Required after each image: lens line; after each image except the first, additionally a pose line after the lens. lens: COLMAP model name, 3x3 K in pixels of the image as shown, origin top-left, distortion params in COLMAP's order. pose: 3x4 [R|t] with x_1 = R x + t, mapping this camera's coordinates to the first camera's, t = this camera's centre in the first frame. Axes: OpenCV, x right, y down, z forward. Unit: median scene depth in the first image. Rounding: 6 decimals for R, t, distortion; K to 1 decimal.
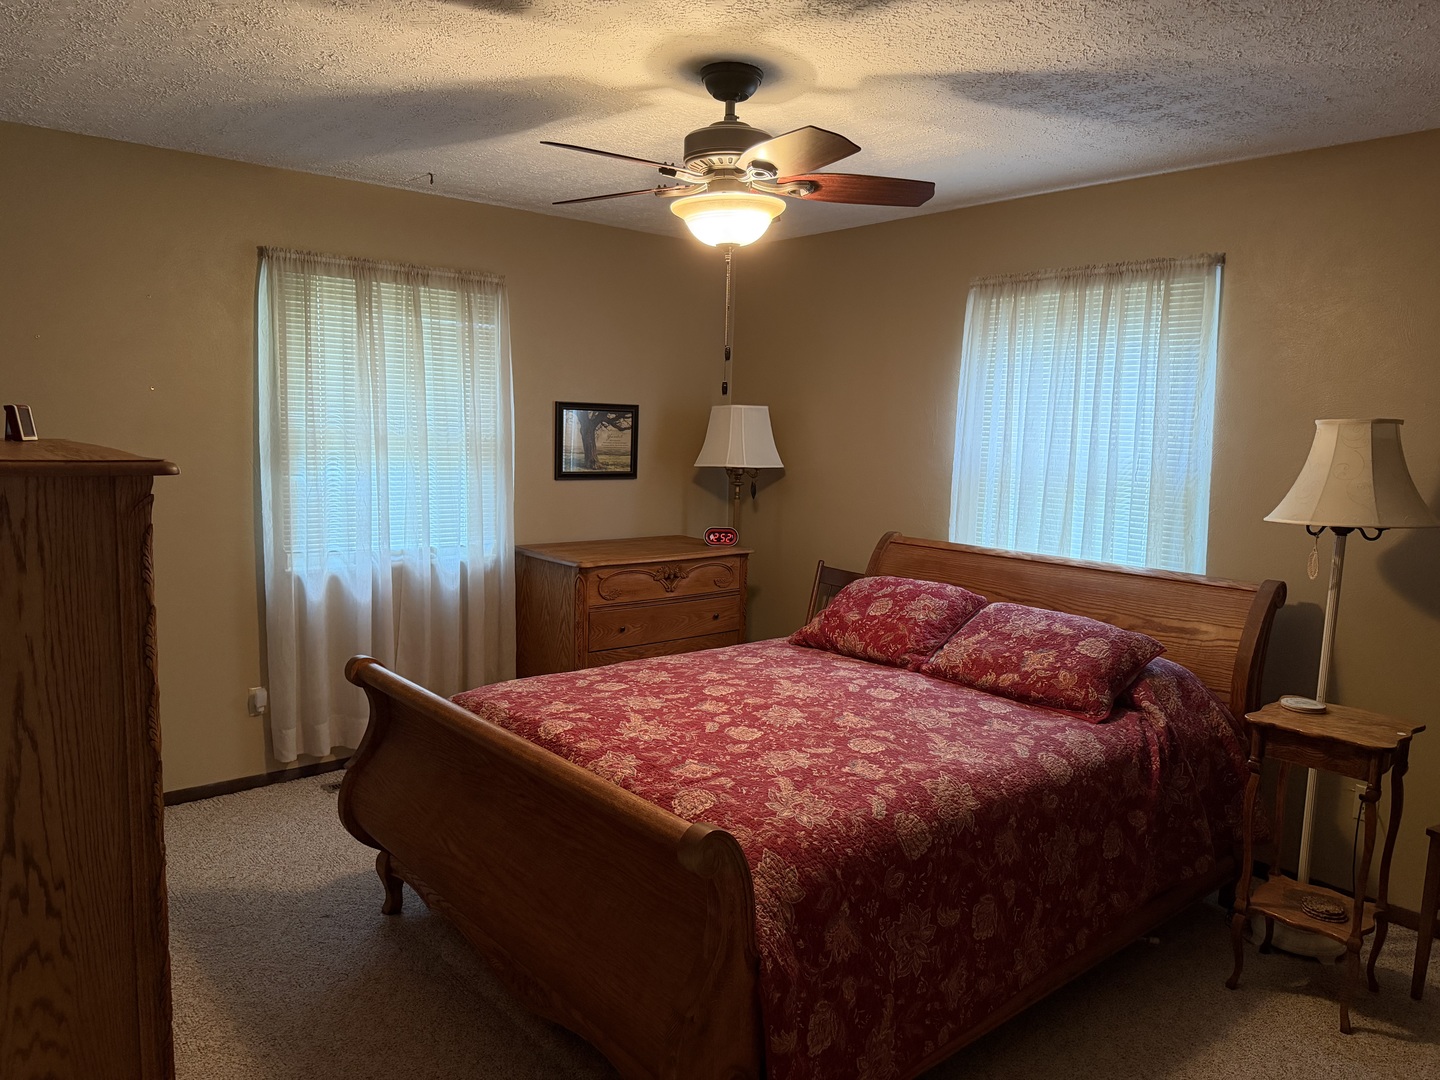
lens RADIAL K [[1017.6, 0, 720.0], [0, 1017.6, 540.0], [0, 0, 1]] dist [0.096492, -0.111699]
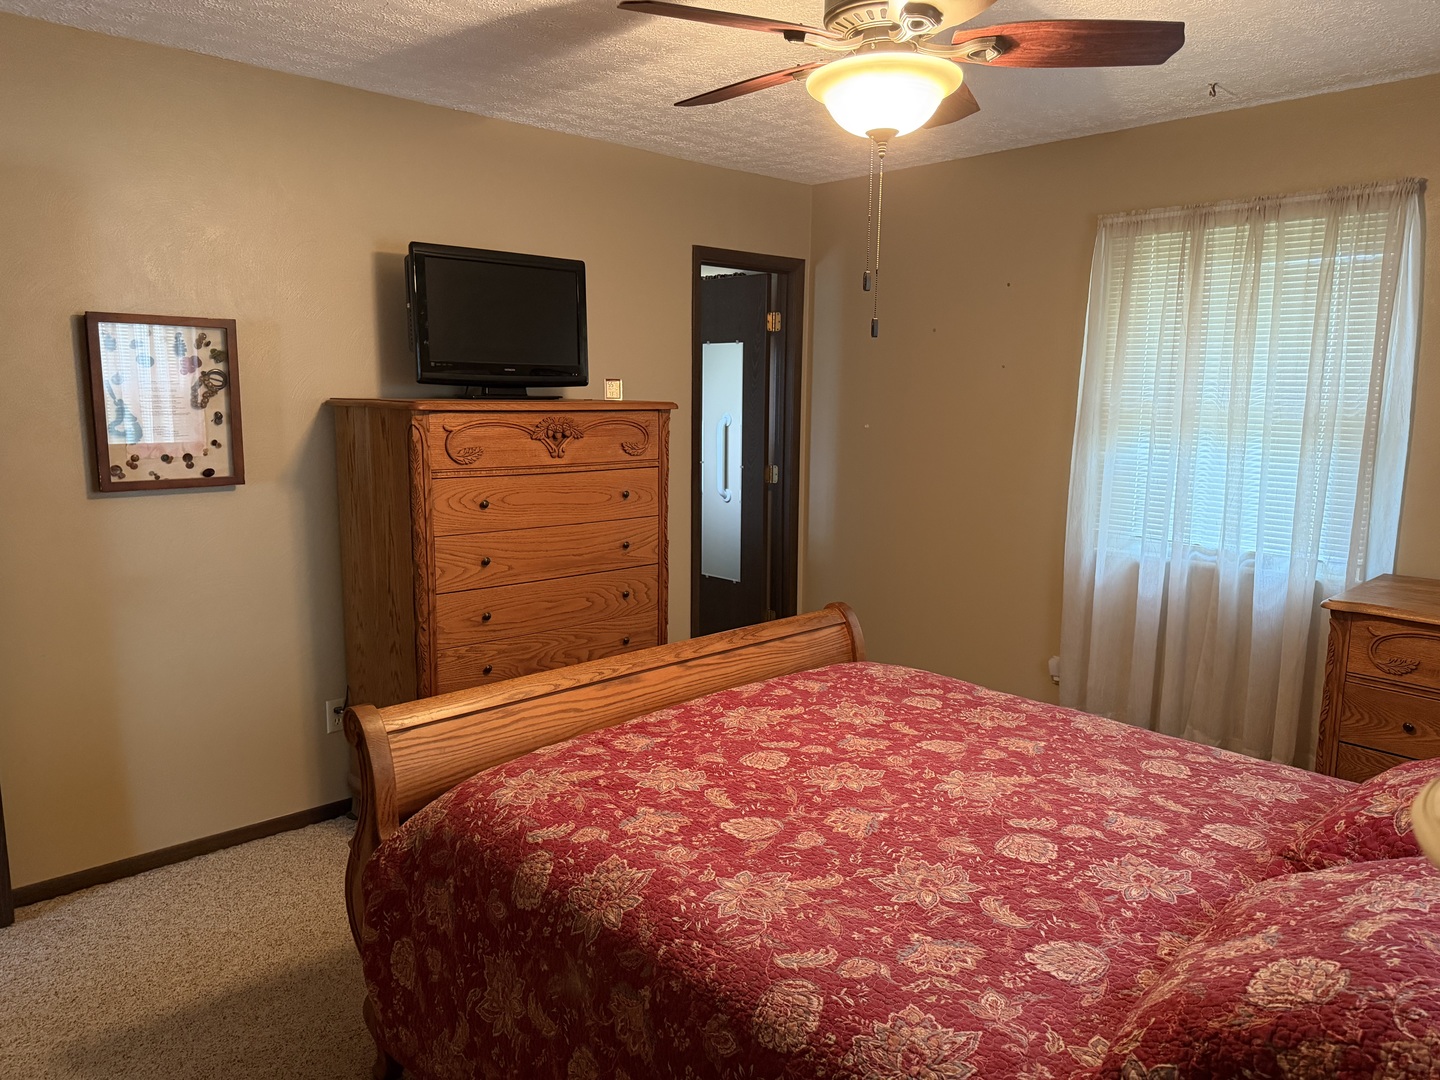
lens RADIAL K [[1017.6, 0, 720.0], [0, 1017.6, 540.0], [0, 0, 1]] dist [0.096492, -0.111699]
pose [[0.066665, 0.129350, -0.989355, 0.743808], [-0.131748, 0.984021, 0.119775, -0.068663], [0.989039, 0.122360, 0.082641, 0.818101]]
